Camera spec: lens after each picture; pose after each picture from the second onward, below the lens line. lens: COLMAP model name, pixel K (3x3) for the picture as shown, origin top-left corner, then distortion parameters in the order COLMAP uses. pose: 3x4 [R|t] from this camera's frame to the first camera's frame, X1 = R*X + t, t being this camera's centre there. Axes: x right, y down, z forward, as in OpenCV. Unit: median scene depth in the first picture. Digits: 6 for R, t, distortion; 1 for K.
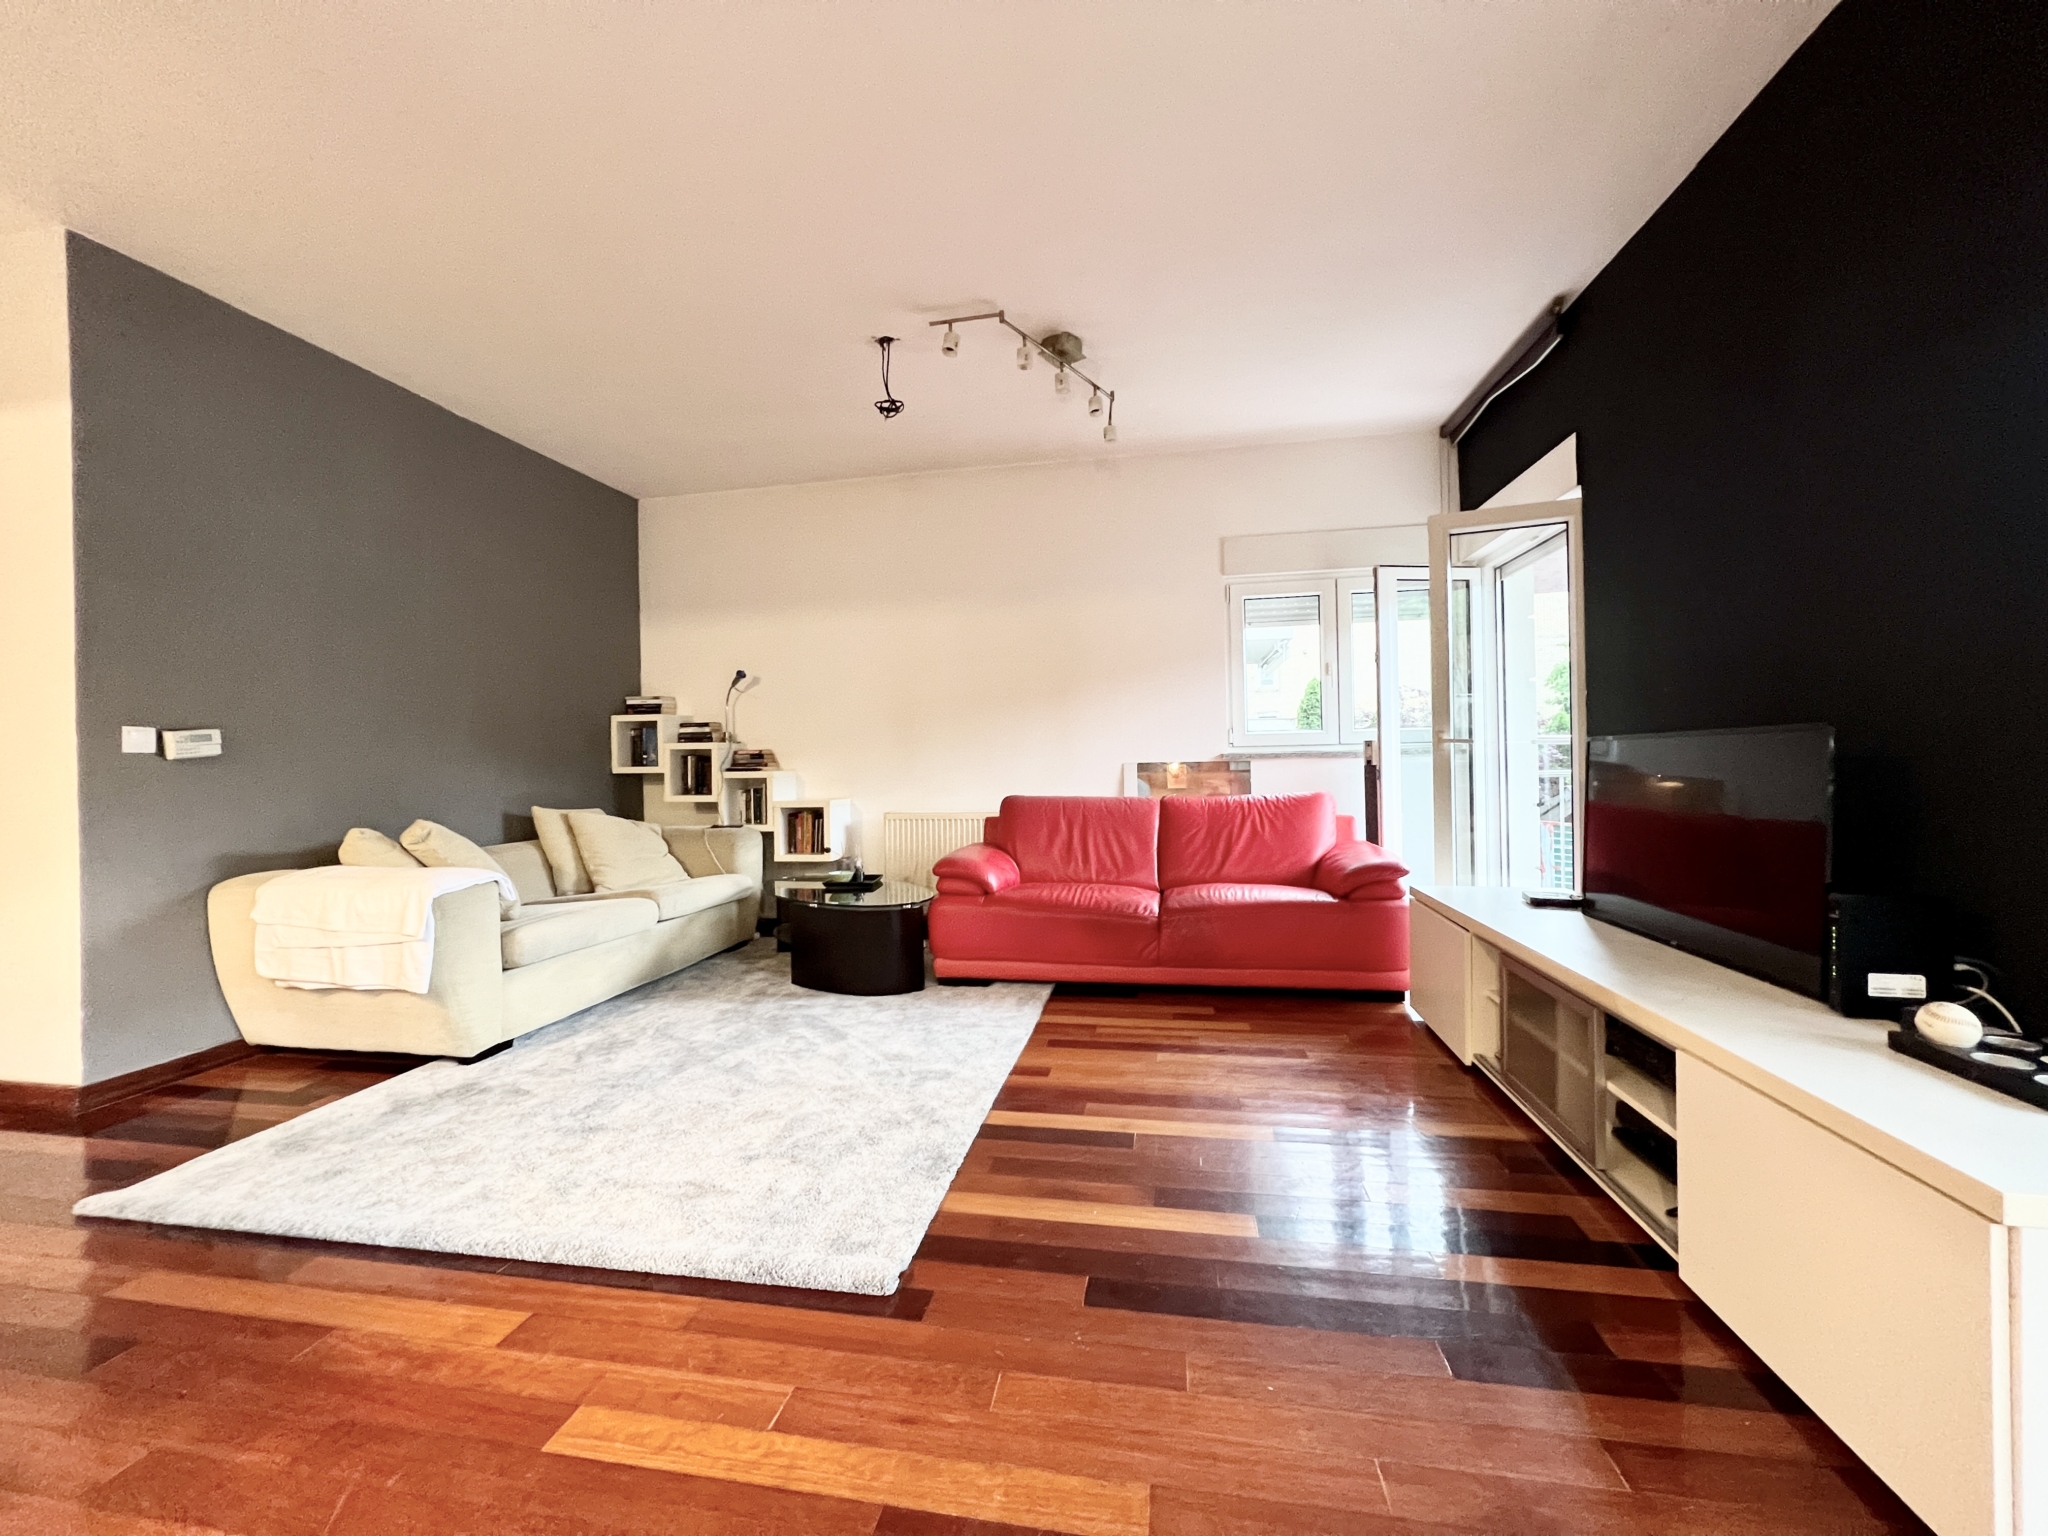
lens RADIAL K [[820.7, 0, 1025.6], [0, 820.7, 759.4], [0, 0, 1]] dist [0.000297, 0.000340]
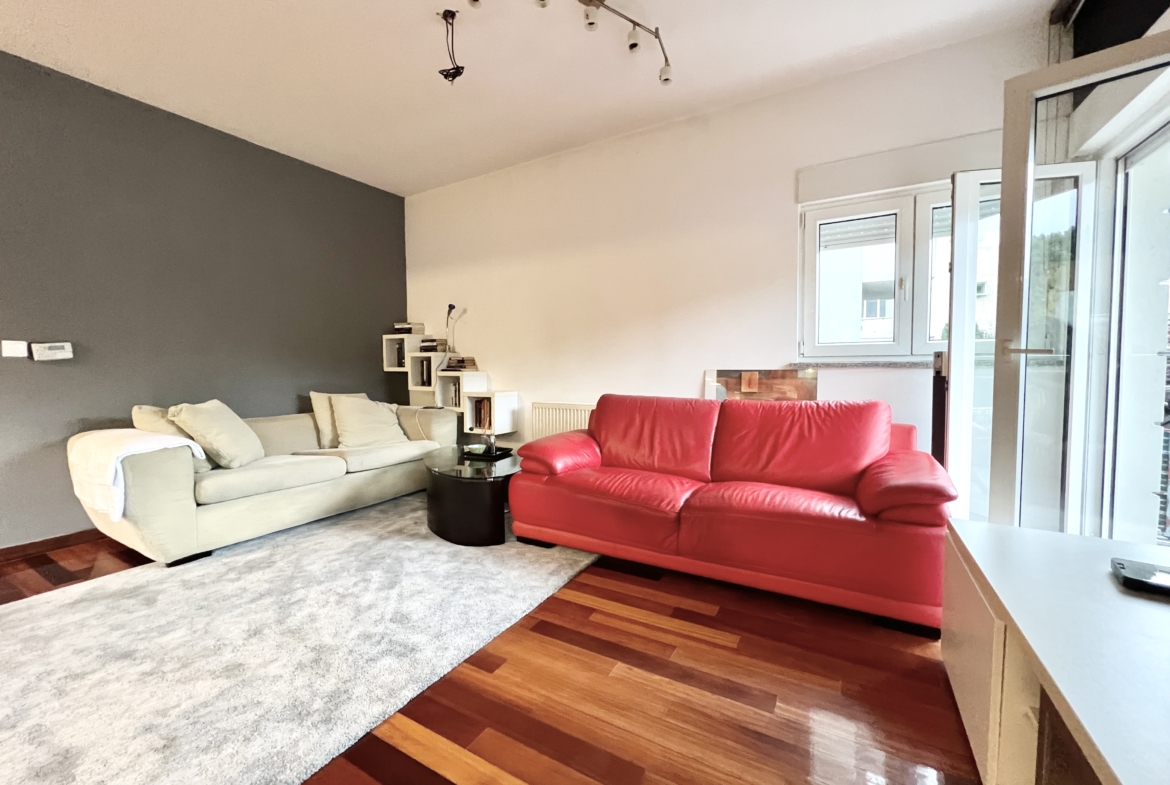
lens RADIAL K [[470.6, 0, 580.5], [0, 470.6, 388.6], [0, 0, 1]] dist [-0.000938, 0.000365]
pose [[0.941078, 0.028716, -0.336968, 0.224342], [-0.010525, 0.998393, 0.055685, -0.005808], [0.338026, -0.048857, 0.939868, 0.343296]]
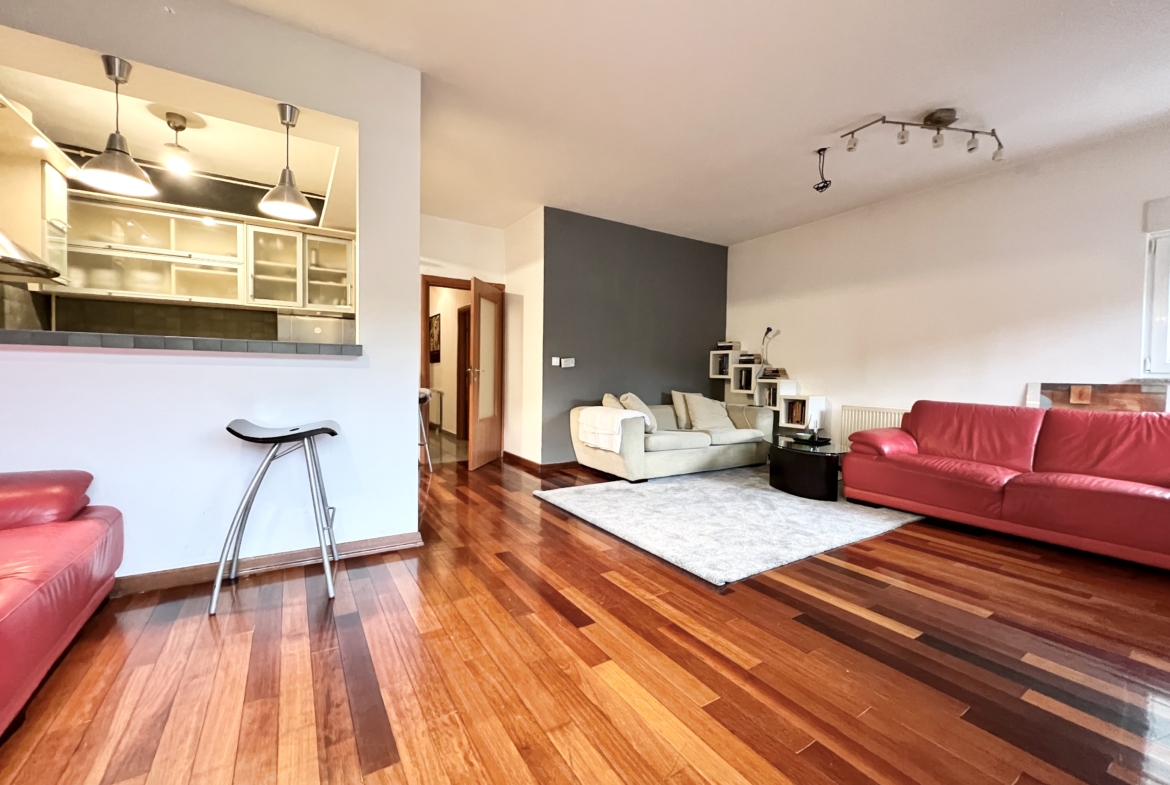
lens RADIAL K [[469.9, 0, 584.3], [0, 469.9, 388.7], [0, 0, 1]] dist [-0.001084, -0.000106]
pose [[0.679003, 0.050968, -0.732364, 0.237672], [-0.026361, 0.998636, 0.045059, -0.001838], [0.733662, -0.011289, 0.679421, -0.112366]]
